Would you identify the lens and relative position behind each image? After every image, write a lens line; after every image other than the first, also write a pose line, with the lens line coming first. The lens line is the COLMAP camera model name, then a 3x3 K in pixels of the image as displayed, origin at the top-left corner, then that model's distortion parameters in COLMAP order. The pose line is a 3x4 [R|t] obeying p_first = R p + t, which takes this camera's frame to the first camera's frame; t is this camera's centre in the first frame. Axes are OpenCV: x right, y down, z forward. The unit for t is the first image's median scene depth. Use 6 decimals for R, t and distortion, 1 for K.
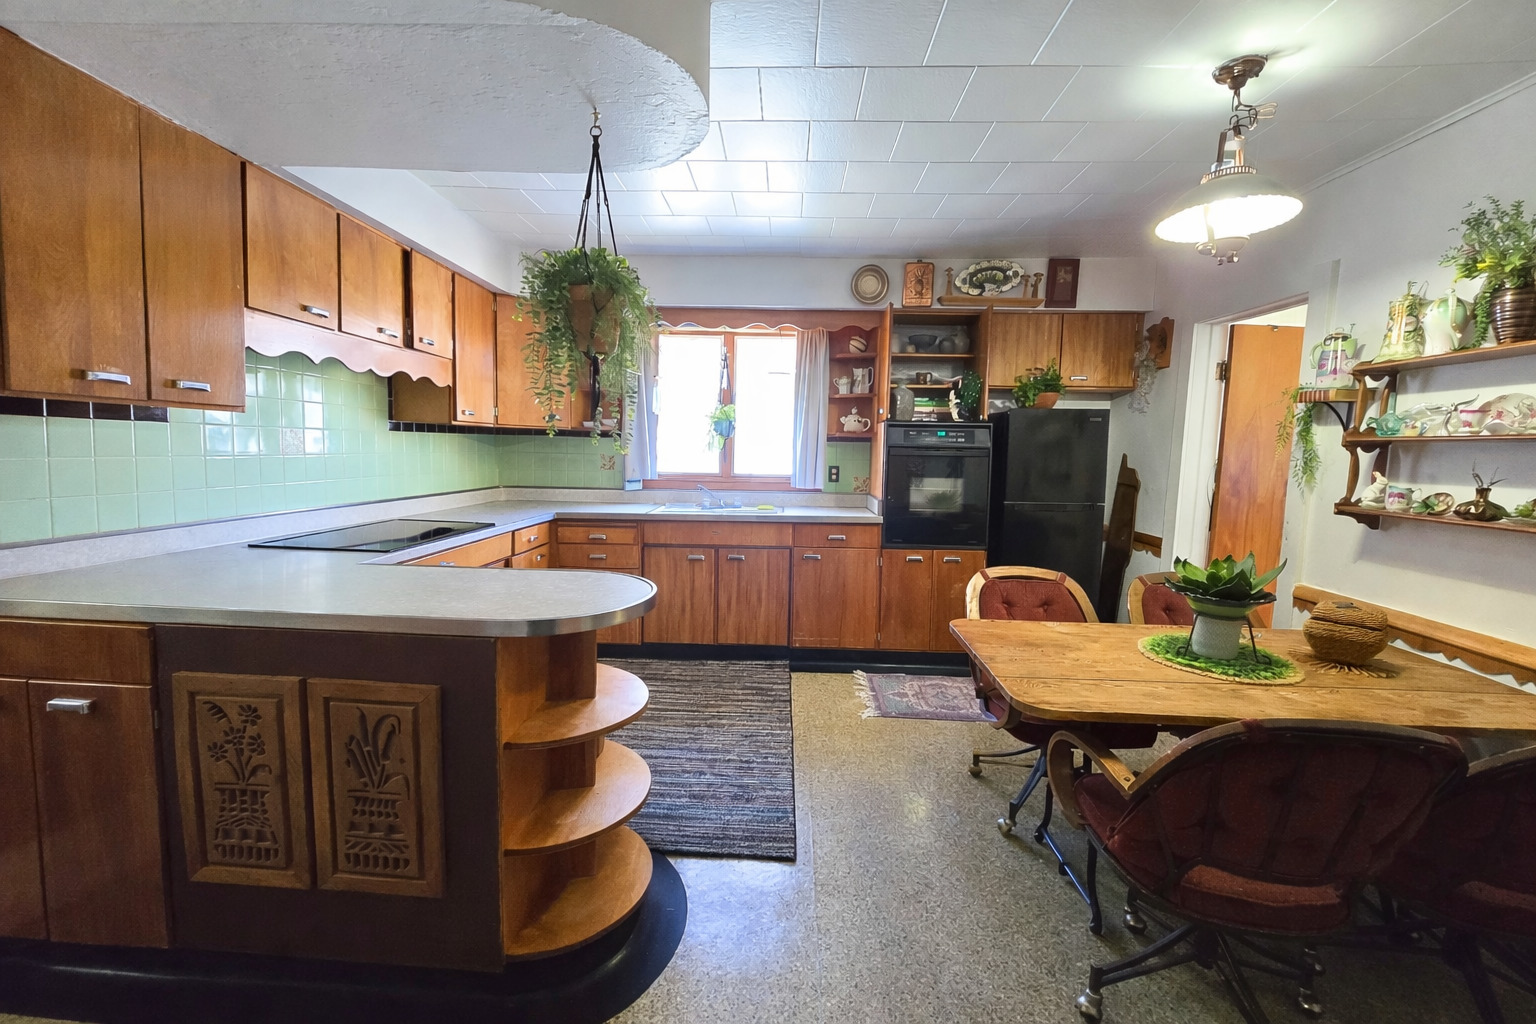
lens RADIAL K [[663.3, 0, 768.0], [0, 663.3, 512.0], [0, 0, 1]] dist [0.000079, -0.000058]
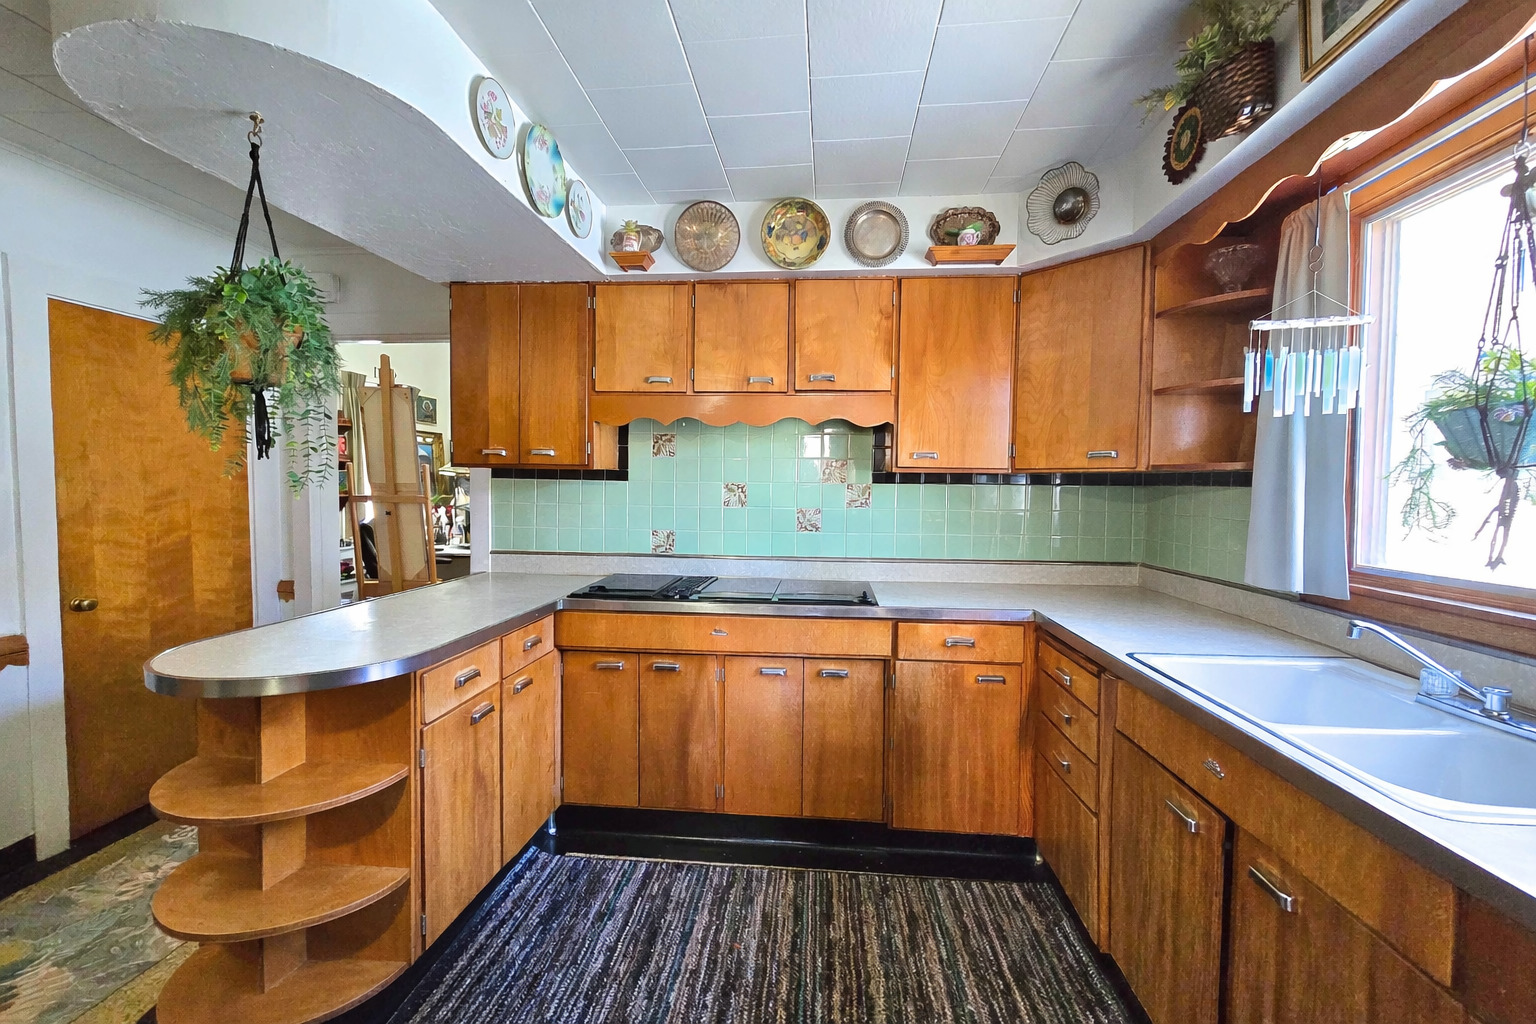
lens RADIAL K [[618.8, 0, 768.0], [0, 618.8, 512.0], [0, 0, 1]] dist [-0.000179, -0.000235]
pose [[-0.047111, 0.006454, -0.998869, 0.276546], [-0.095433, 0.995376, 0.010933, -0.080859], [0.994320, 0.095840, -0.046277, 0.888202]]
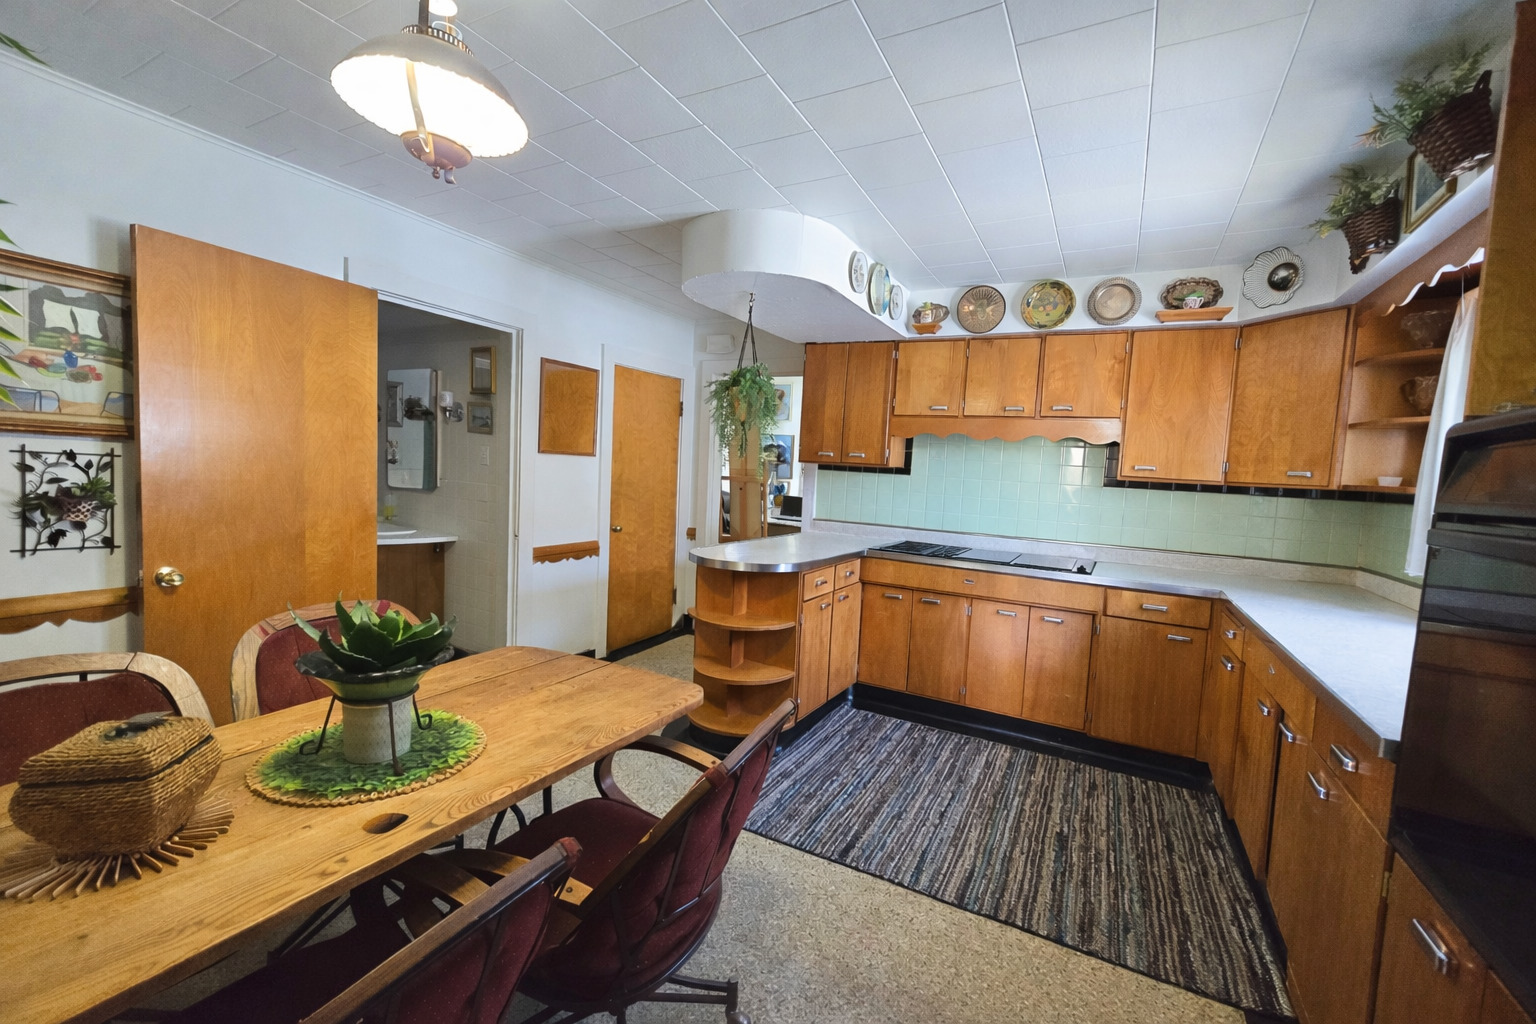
lens RADIAL K [[618.8, 0, 768.0], [0, 618.8, 512.0], [0, 0, 1]] dist [-0.000179, -0.000235]
pose [[-0.439885, 0.004458, -0.898043, 0.604561], [-0.145300, 0.986459, 0.076069, -0.078421], [0.886222, 0.163947, -0.433281, 0.936059]]
